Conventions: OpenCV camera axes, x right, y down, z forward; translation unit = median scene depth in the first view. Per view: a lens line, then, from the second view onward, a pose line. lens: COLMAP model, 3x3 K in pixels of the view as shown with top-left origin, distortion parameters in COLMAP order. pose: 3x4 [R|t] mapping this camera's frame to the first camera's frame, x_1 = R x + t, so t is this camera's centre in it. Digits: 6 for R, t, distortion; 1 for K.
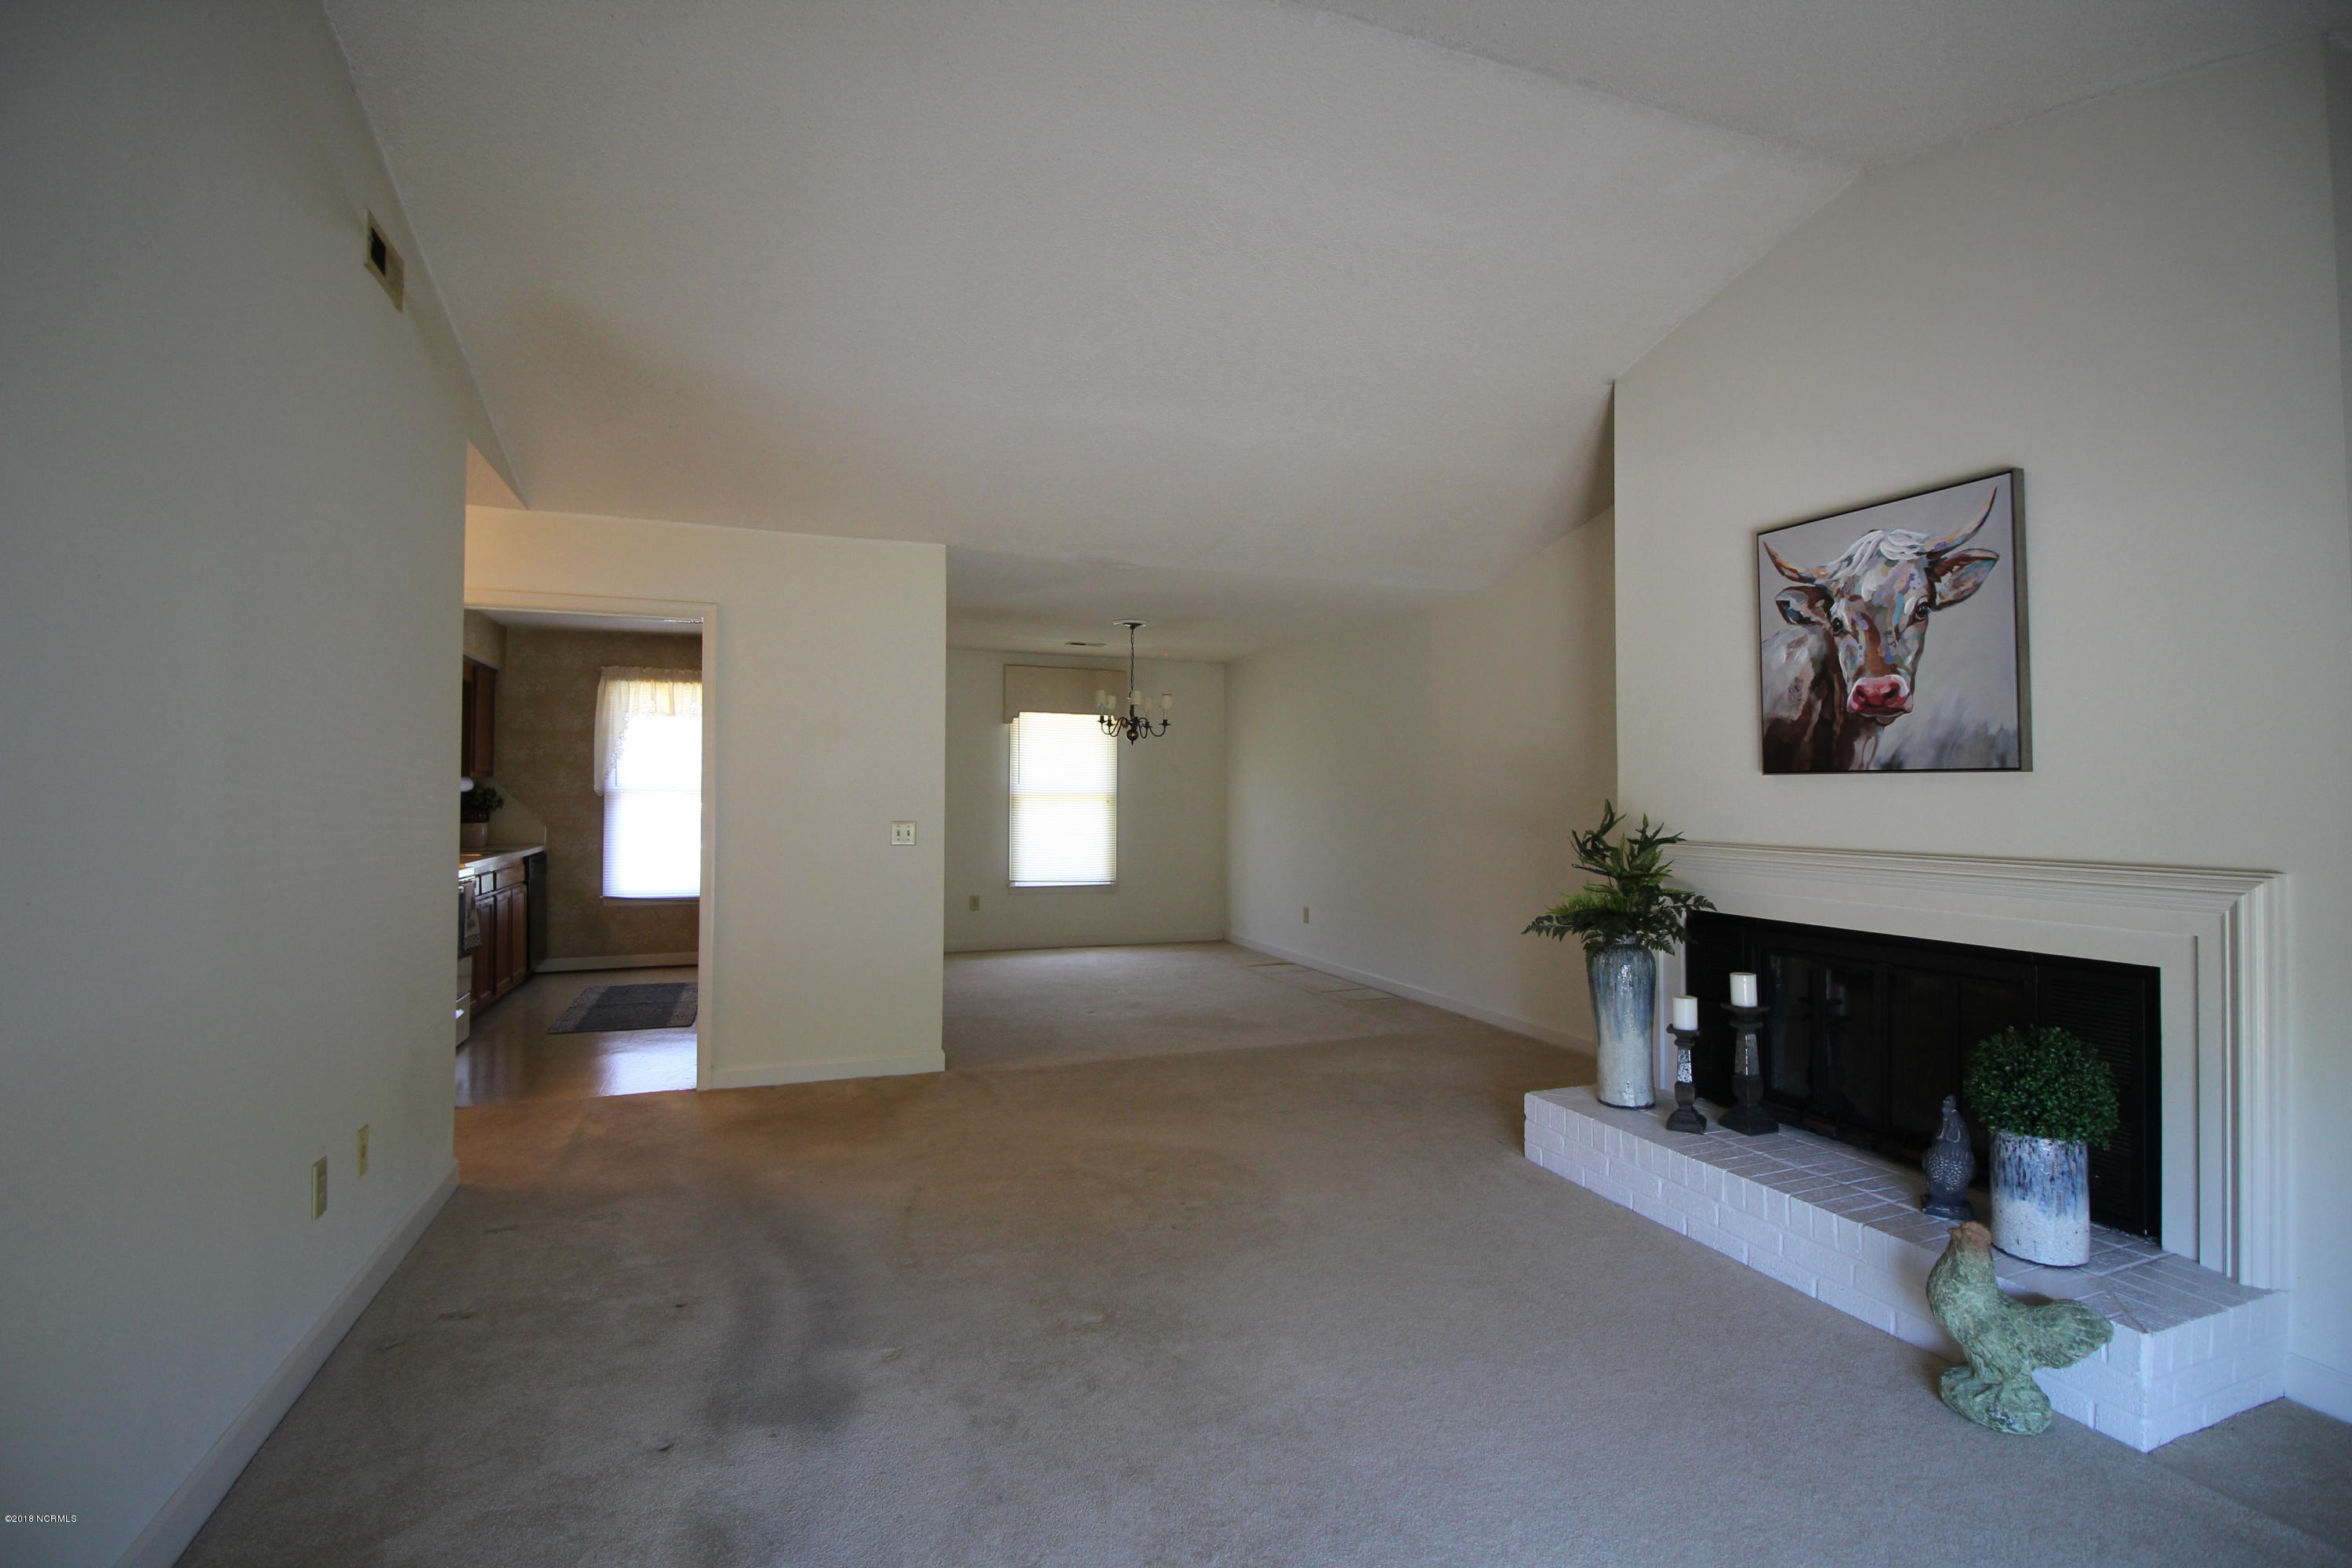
lens RADIAL K [[1094.1, 0, 1172.9], [0, 1094.1, 767.1], [0, 0, 1]] dist [-0.004859, -0.009707]
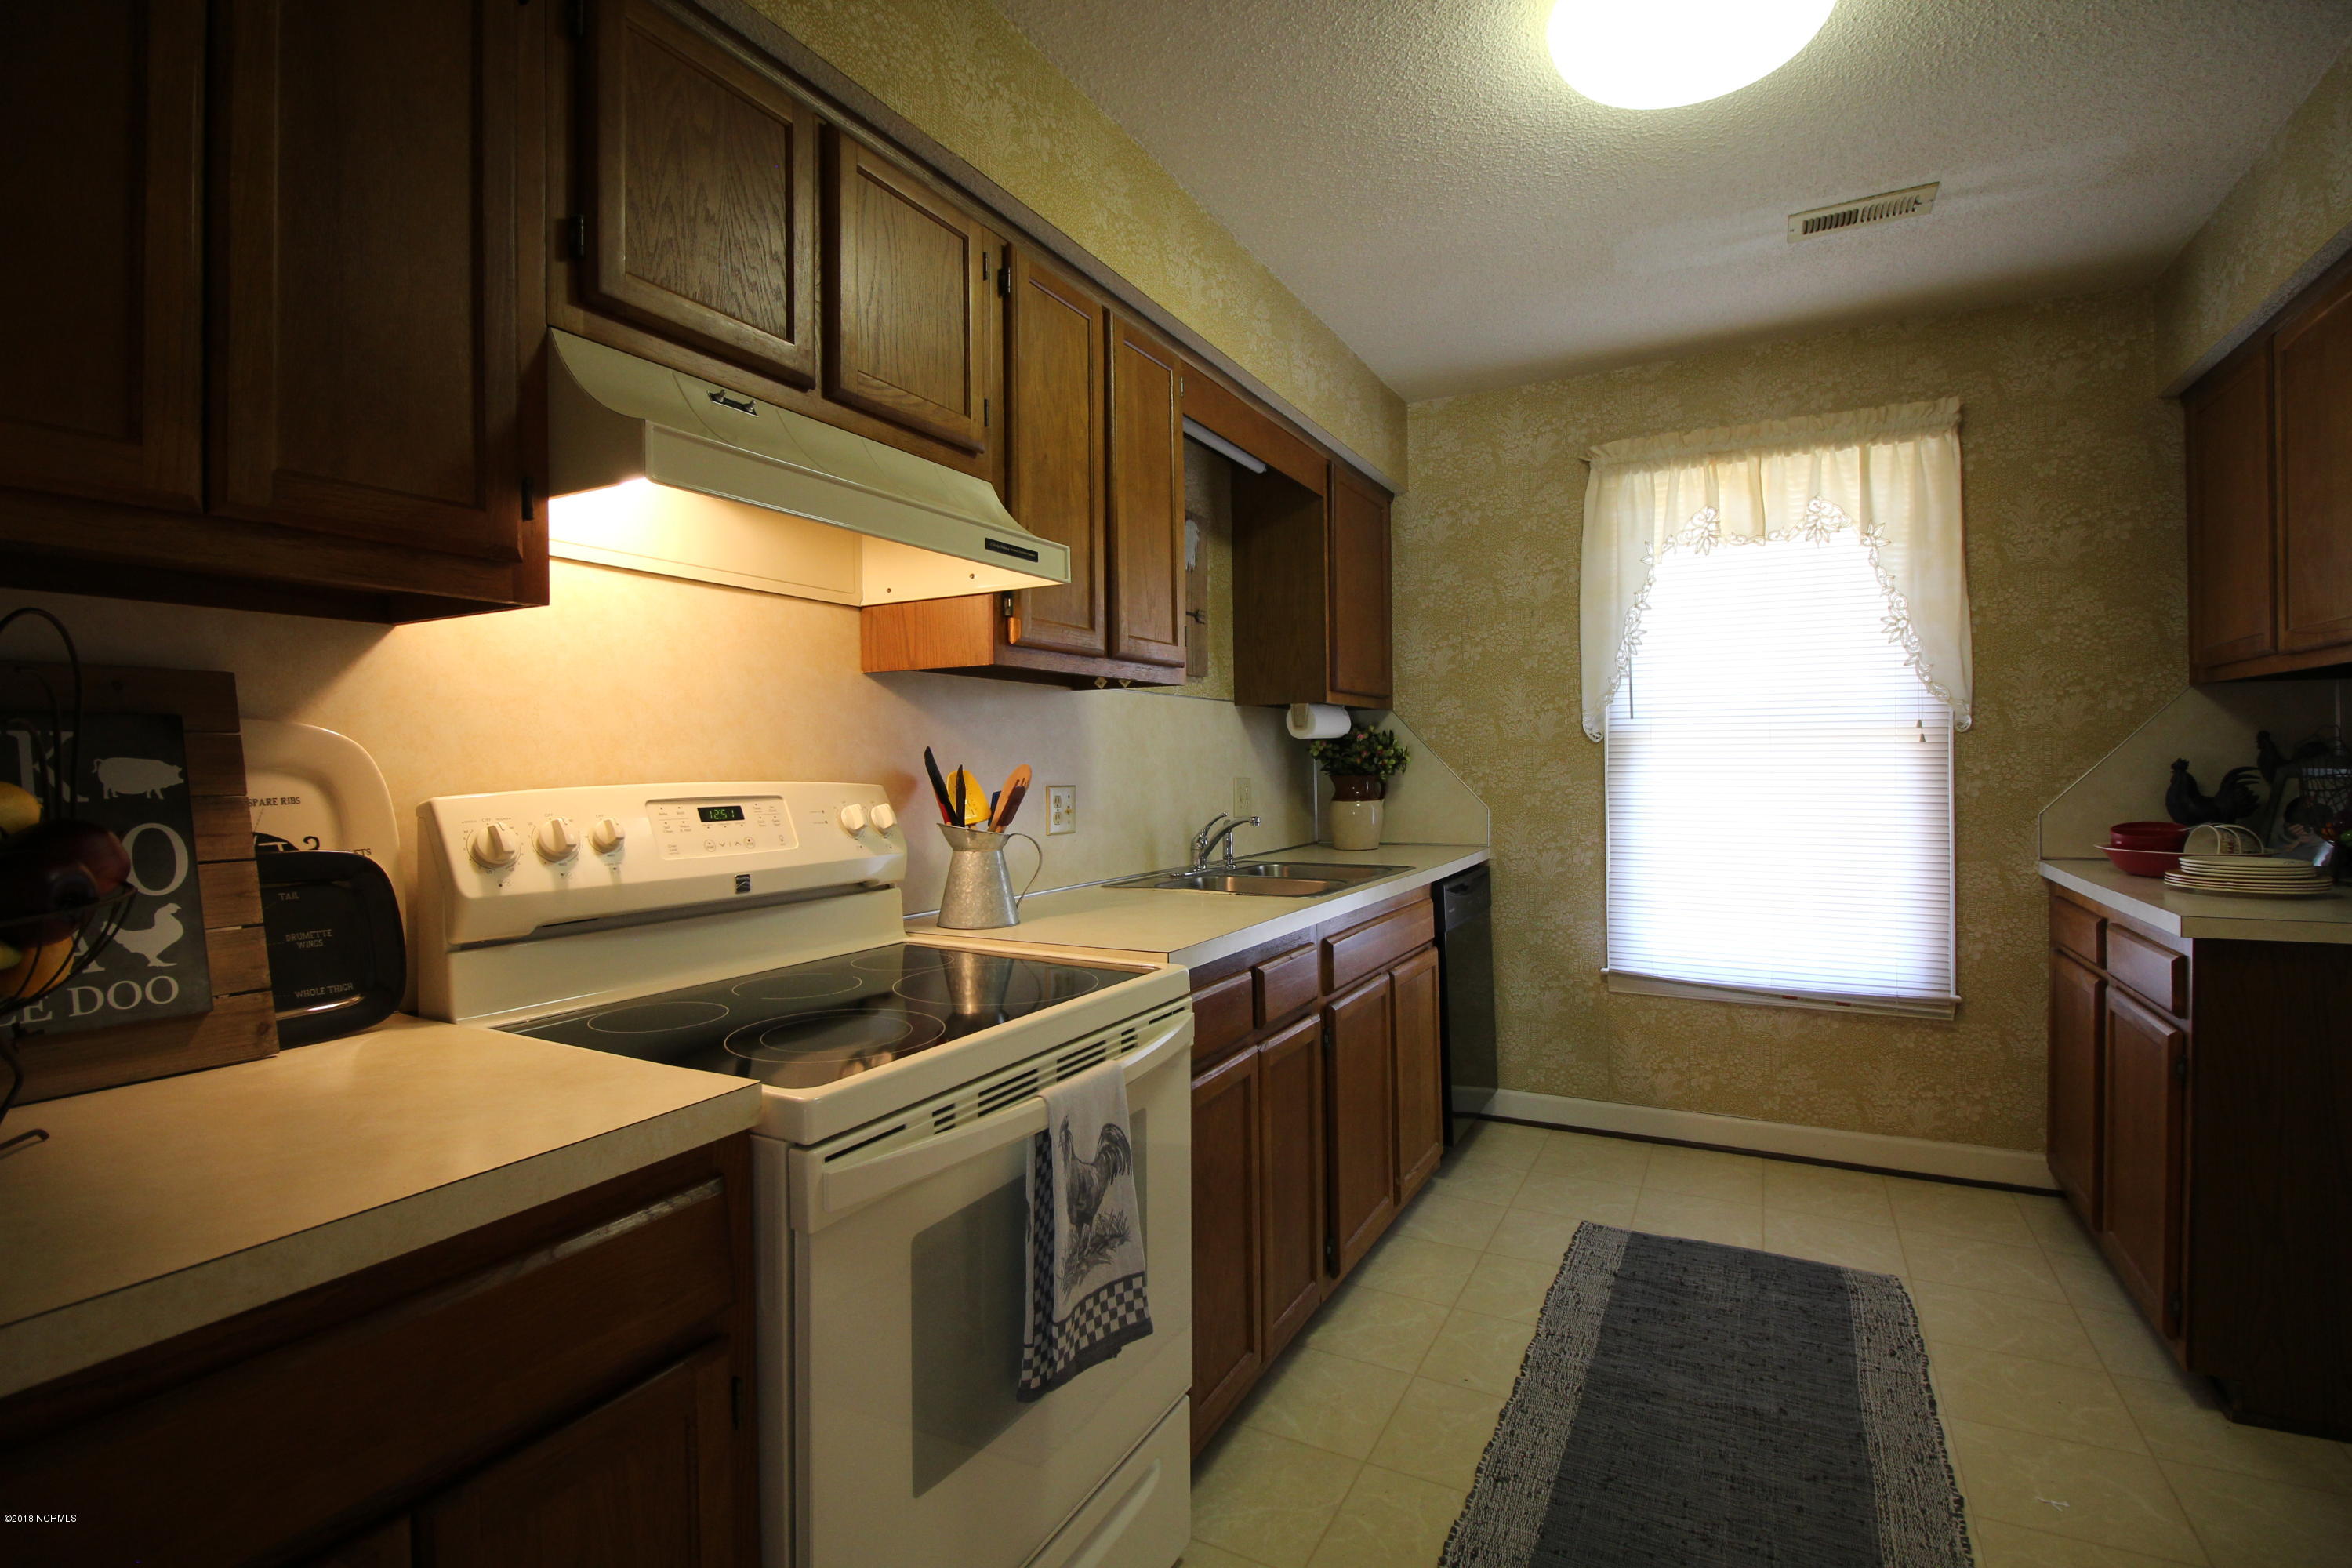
lens RADIAL K [[1094.1, 0, 1180.5], [0, 1094.1, 765.0], [0, 0, 1]] dist [-0.004859, -0.009707]
pose [[0.661725, -0.008092, -0.749703, -0.712203], [0.030772, 0.999392, 0.016375, 0.054166], [0.749115, -0.033906, 0.661572, 1.360277]]
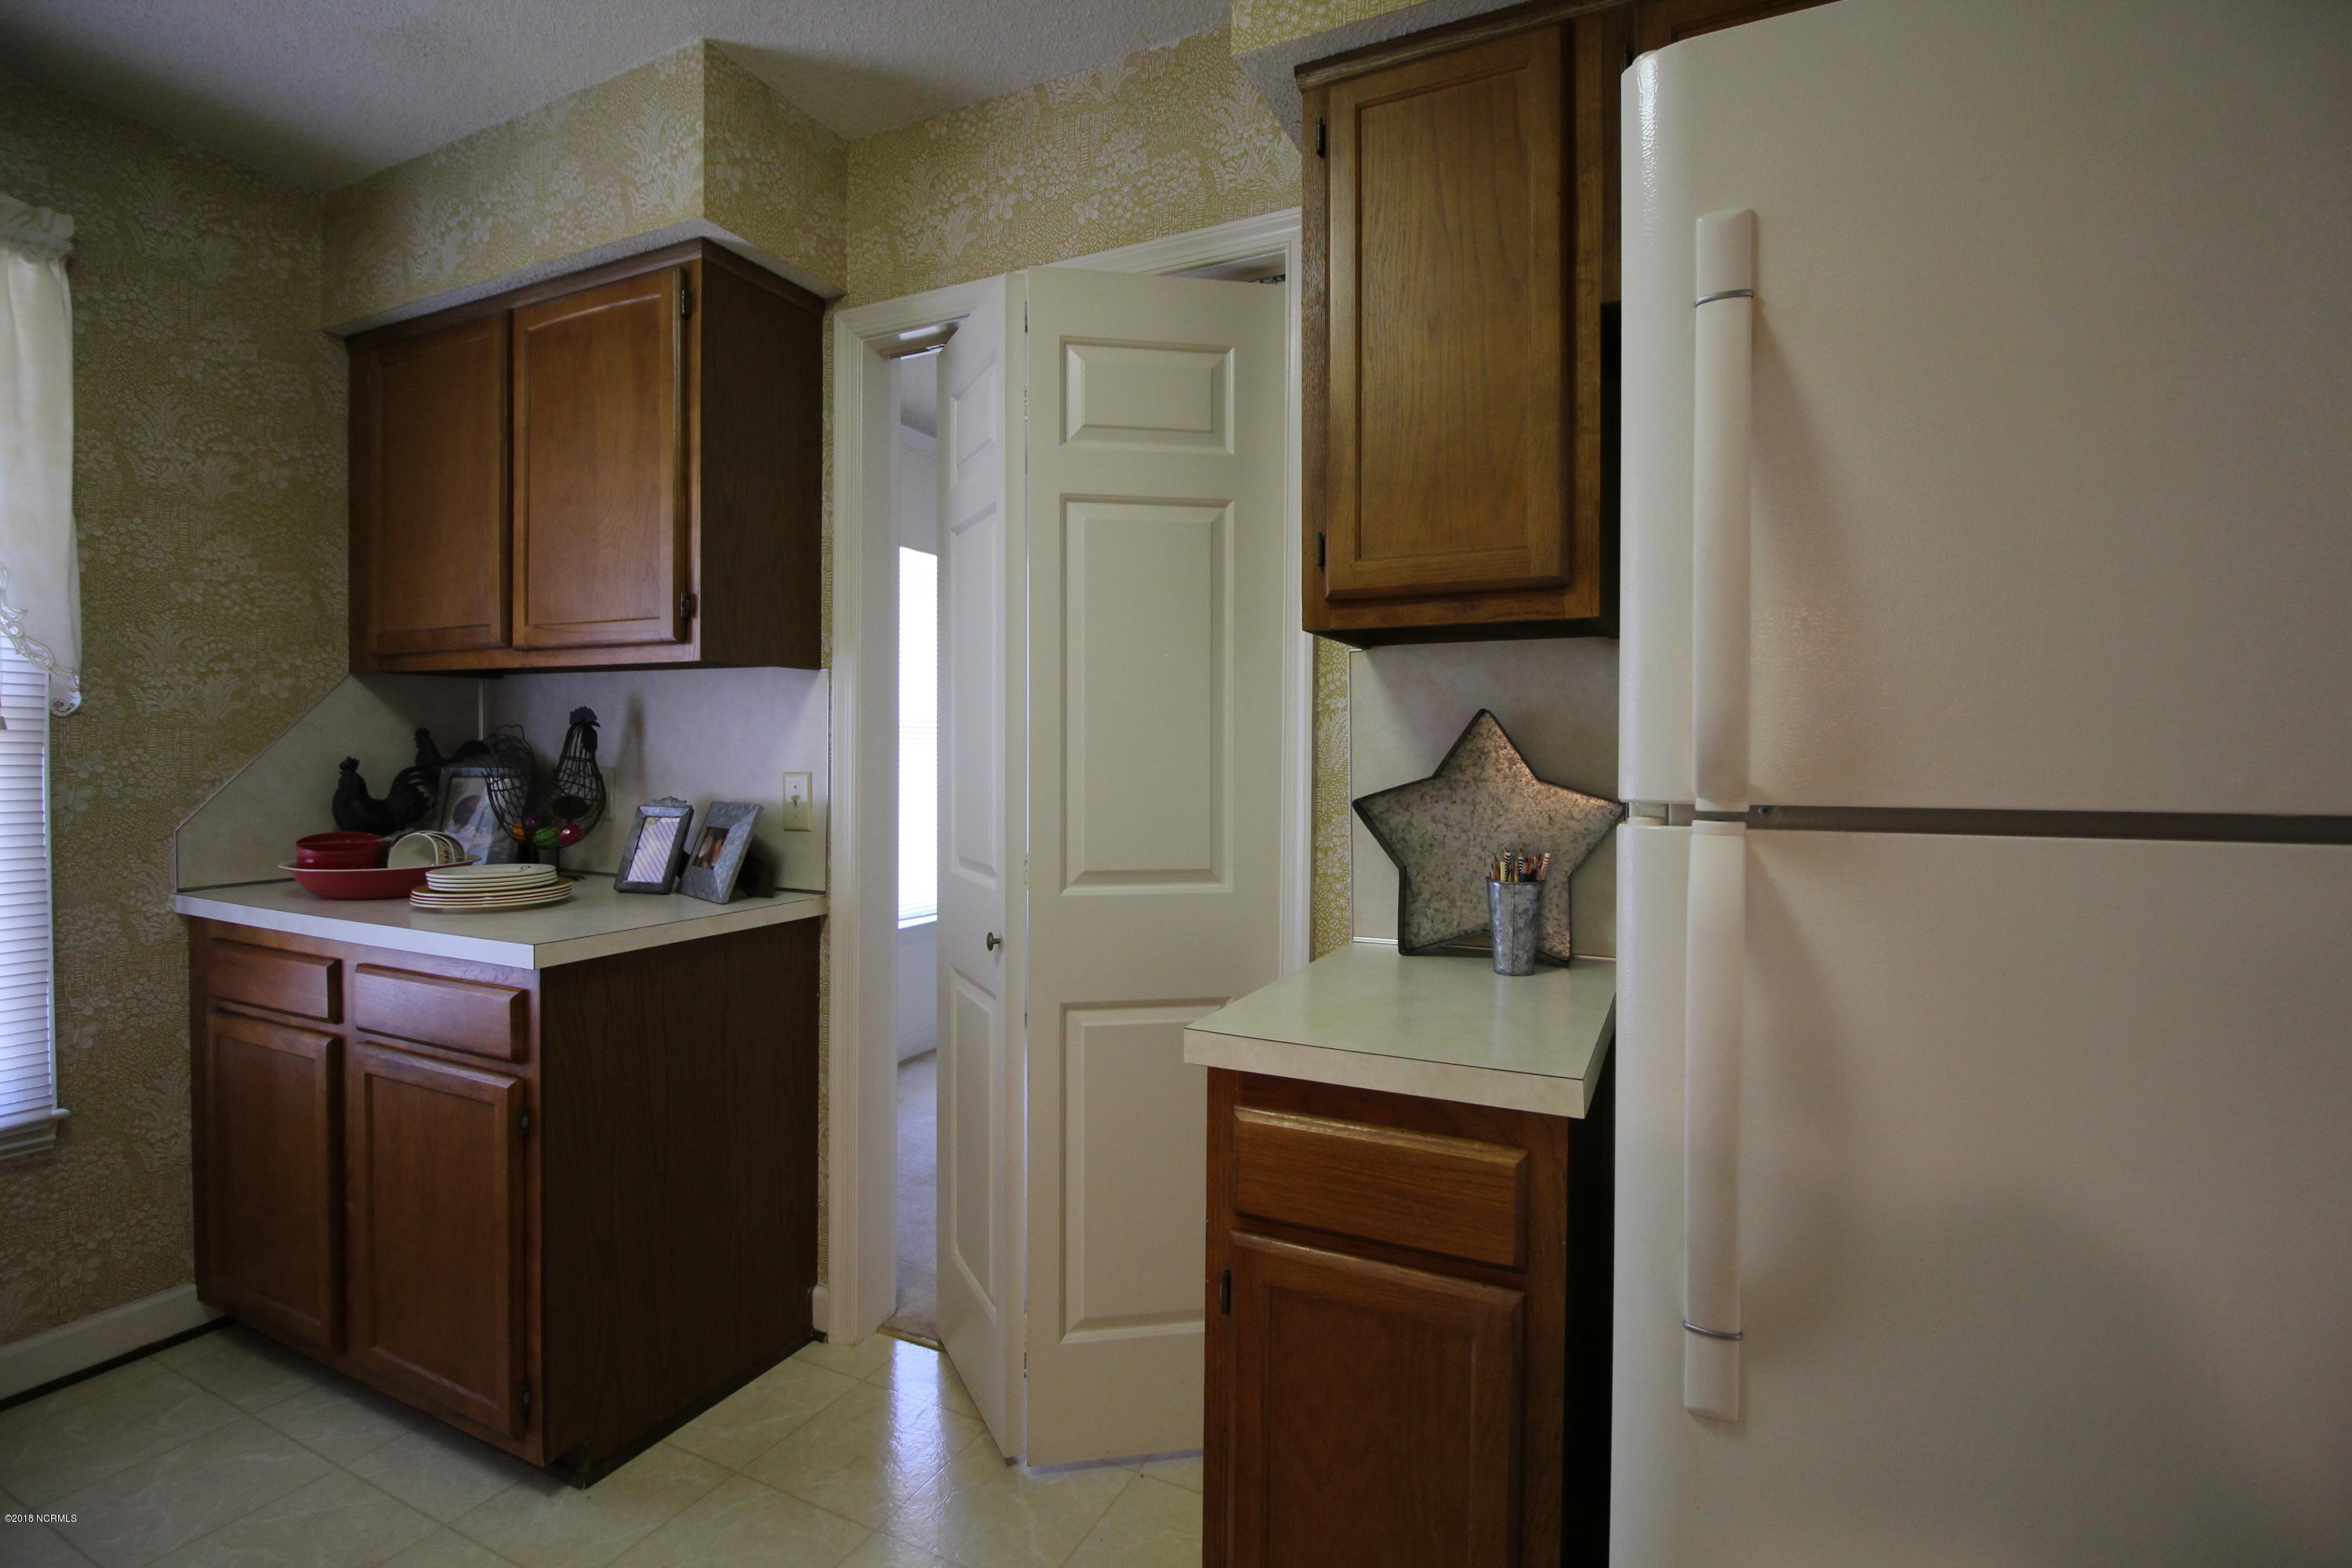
lens RADIAL K [[1094.1, 0, 1174.6], [0, 1094.1, 766.1], [0, 0, 1]] dist [-0.004859, -0.009707]
pose [[0.721390, -0.010862, 0.692444, -0.922840], [-0.018153, 0.999237, 0.034586, 0.057403], [-0.692291, -0.037520, 0.720642, 1.575179]]
